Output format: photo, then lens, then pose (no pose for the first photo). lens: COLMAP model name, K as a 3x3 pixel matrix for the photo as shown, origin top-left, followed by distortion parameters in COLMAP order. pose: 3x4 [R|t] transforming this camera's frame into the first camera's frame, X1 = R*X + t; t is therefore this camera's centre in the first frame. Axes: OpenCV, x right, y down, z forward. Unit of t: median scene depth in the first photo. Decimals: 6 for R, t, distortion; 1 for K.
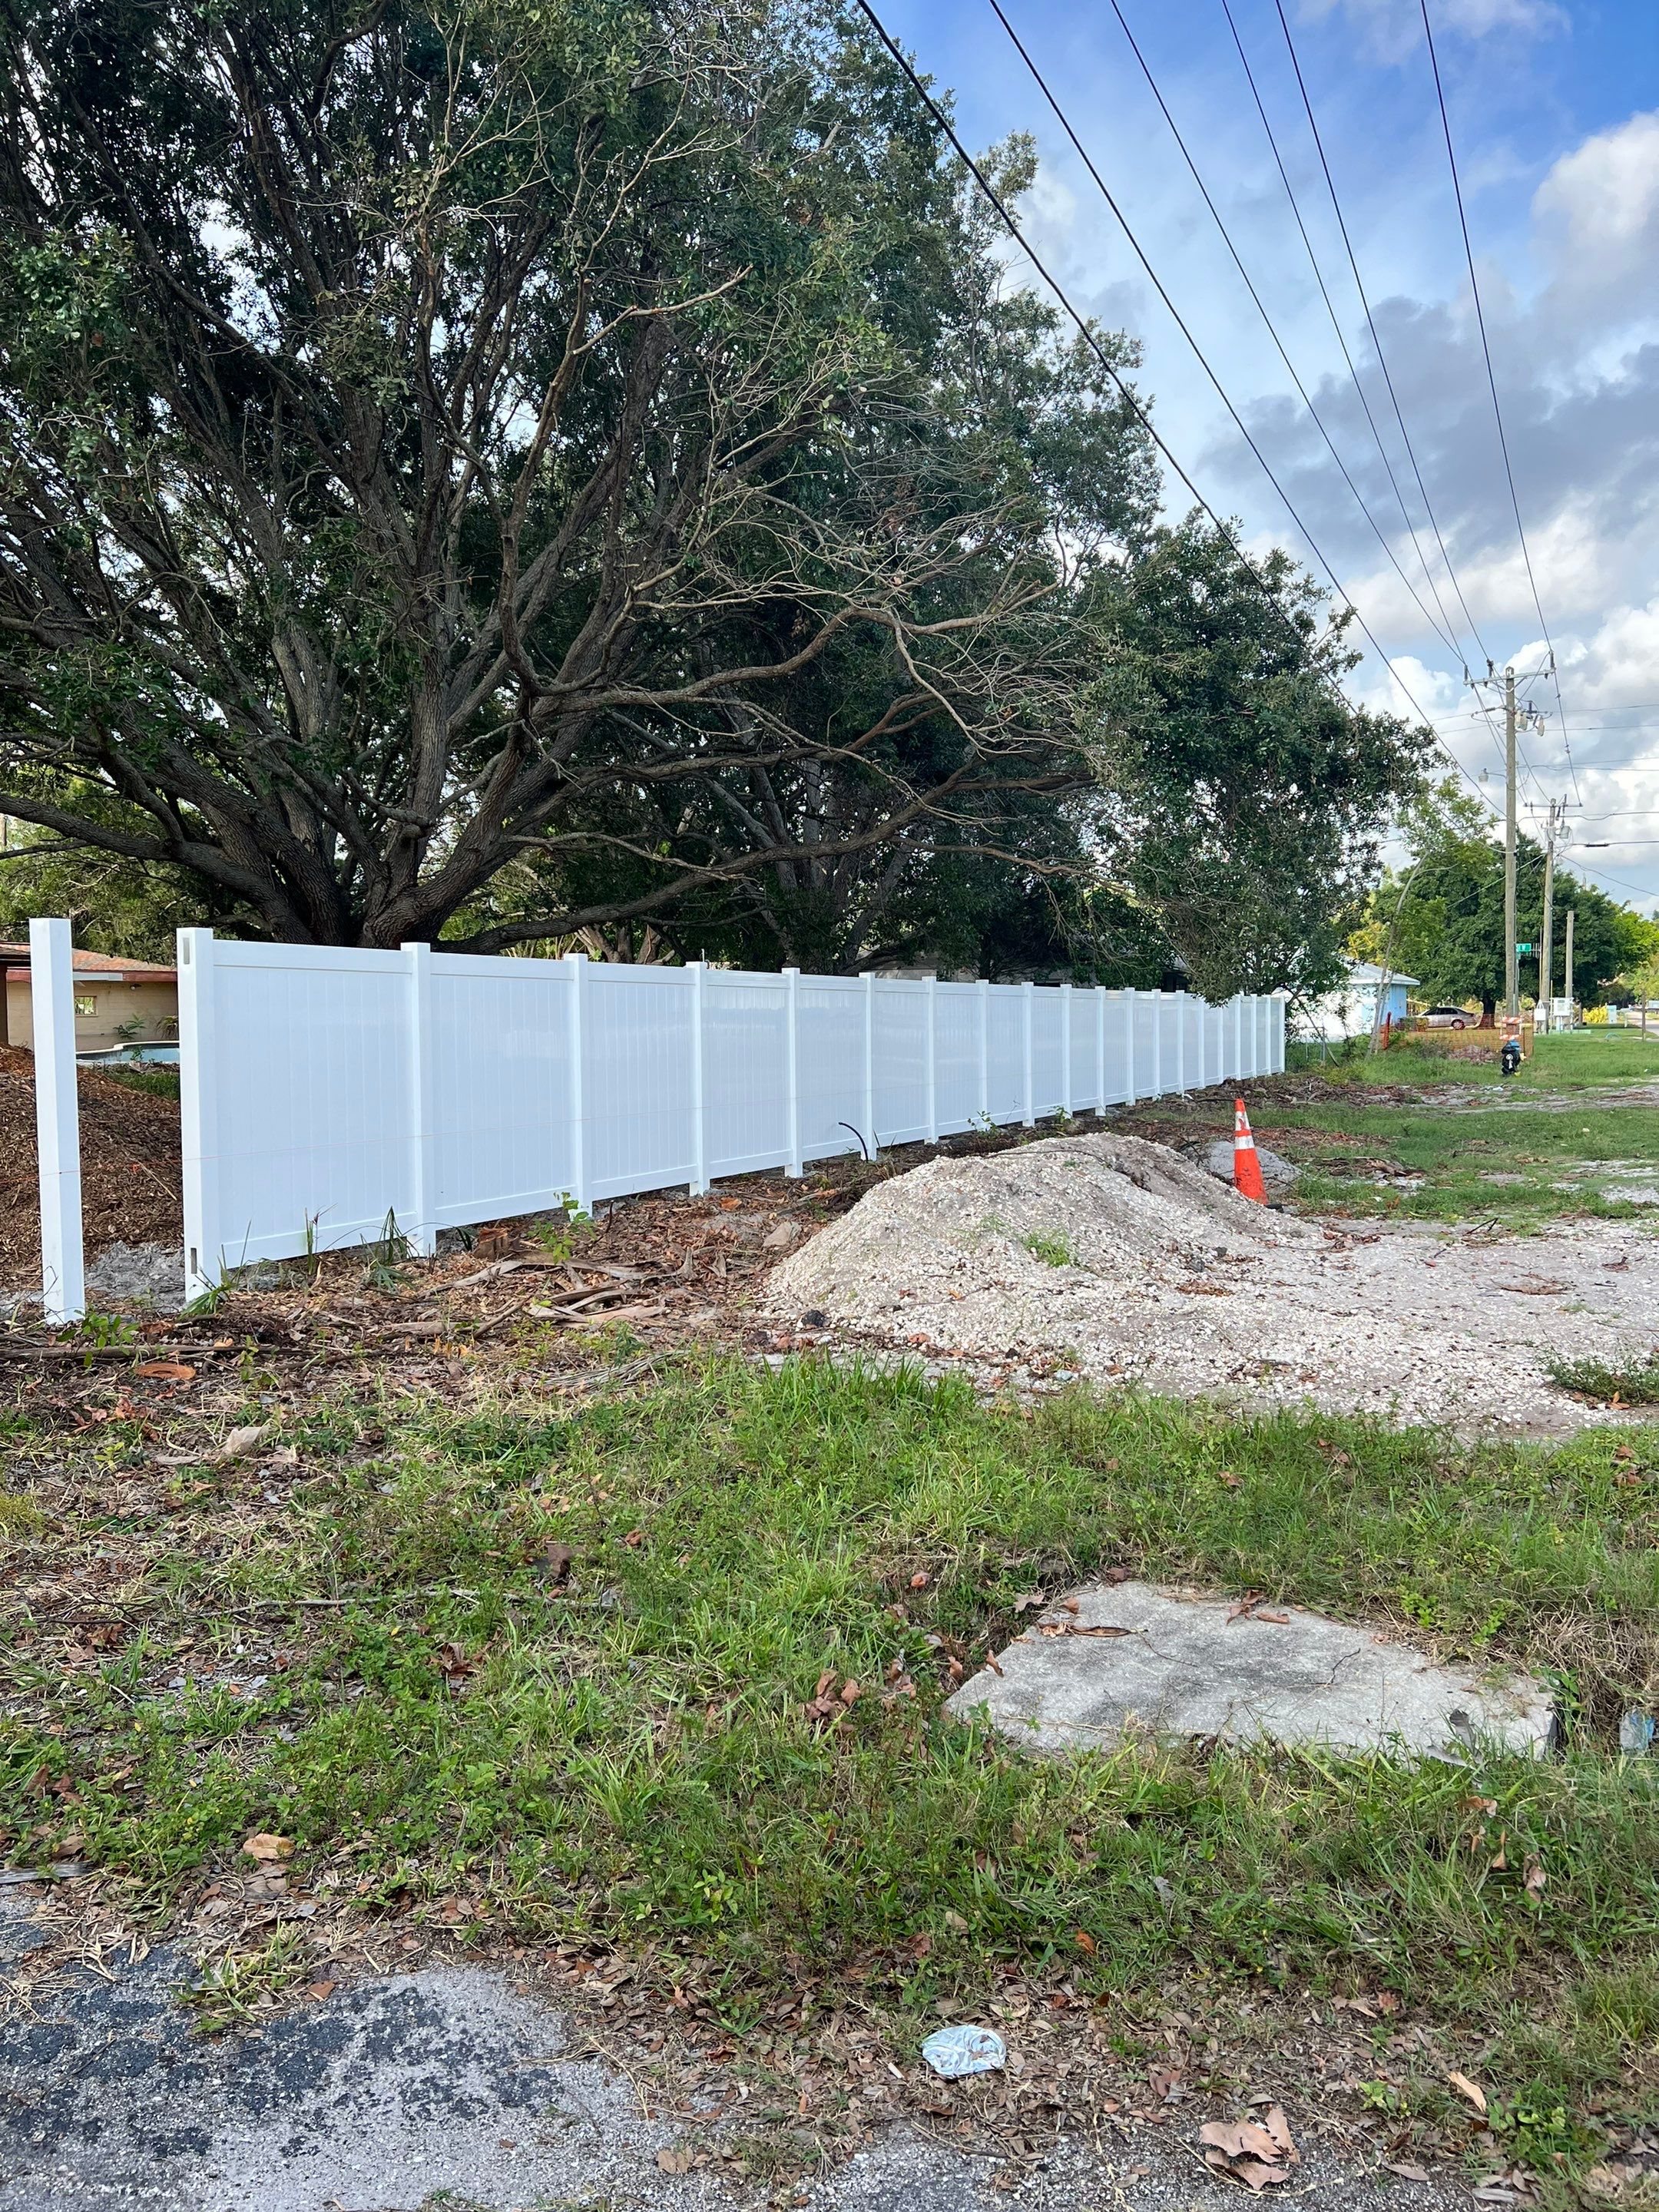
lens RADIAL K [[1628.3, 0, 843.0], [0, 1628.3, 1086.6], [0, 0, 1]] dist [0.015901, 0.003861]
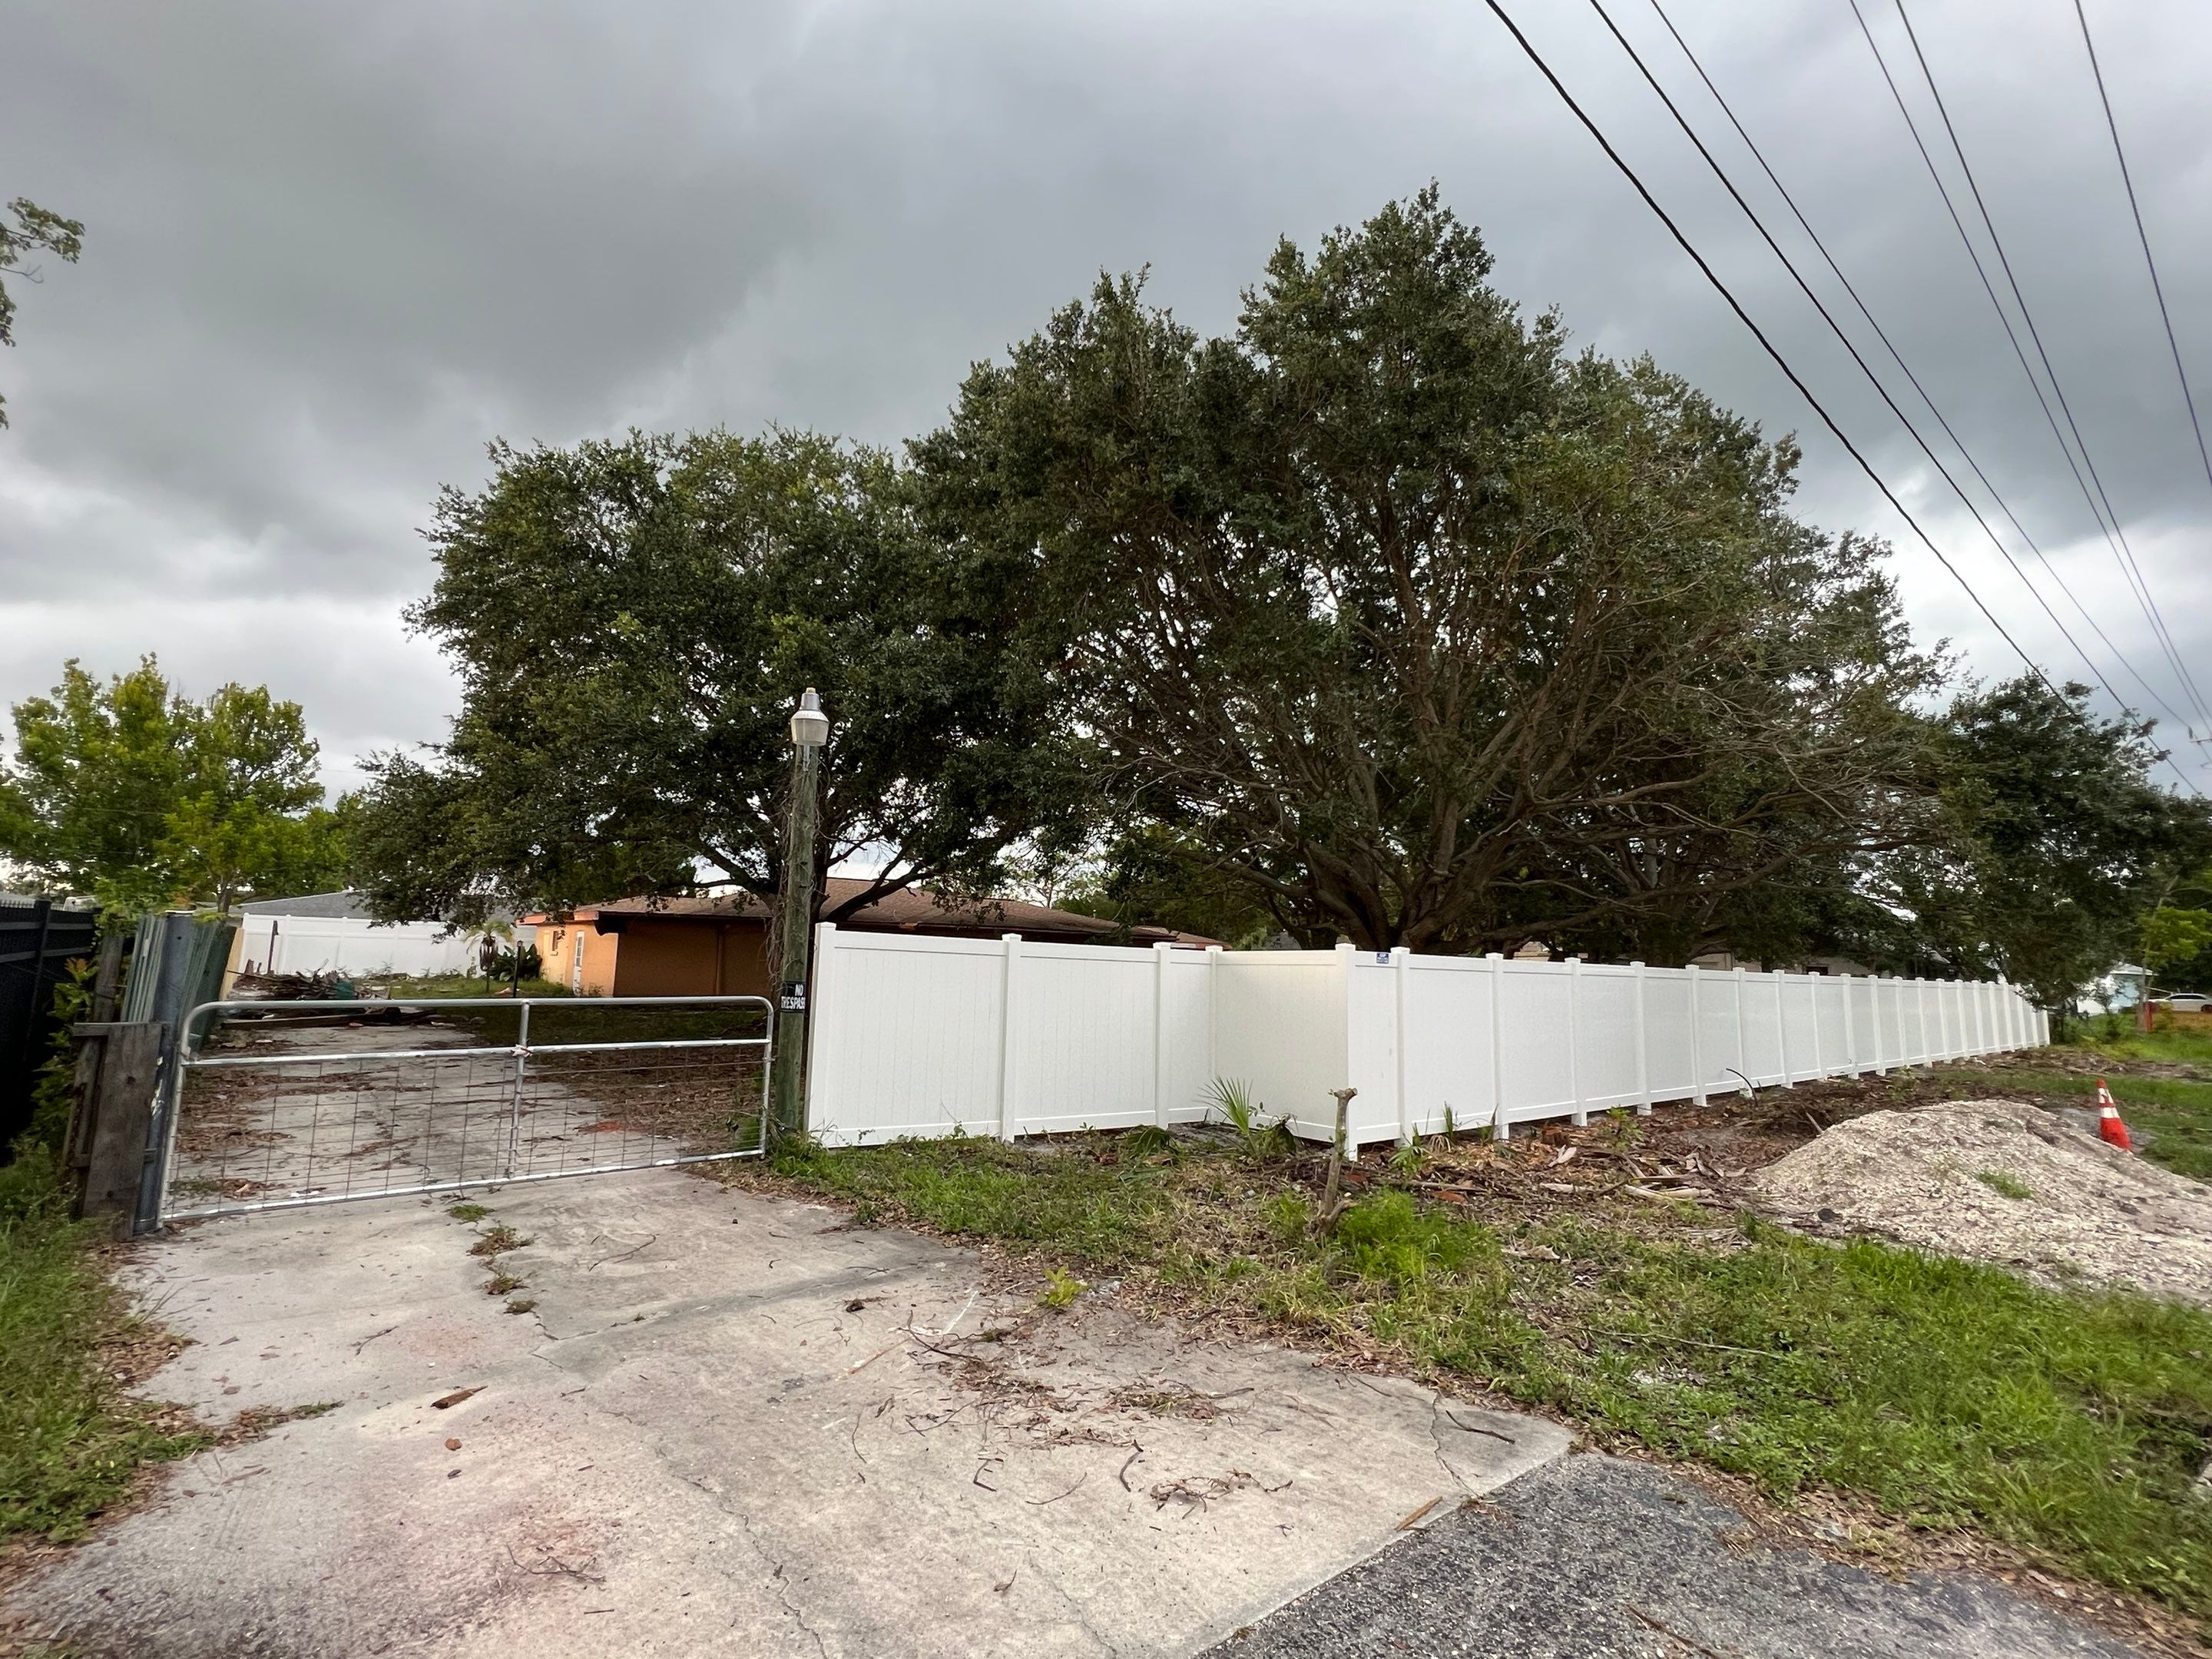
lens RADIAL K [[1013.7, 0, 1093.1], [0, 1013.7, 818.9], [0, 0, 1]] dist [0.000387, -0.000013]
pose [[0.903070, -0.027257, -0.428628, -0.131046], [-0.052117, 0.983655, -0.172357, -0.014636], [0.426320, 0.177990, 0.886888, -0.130280]]
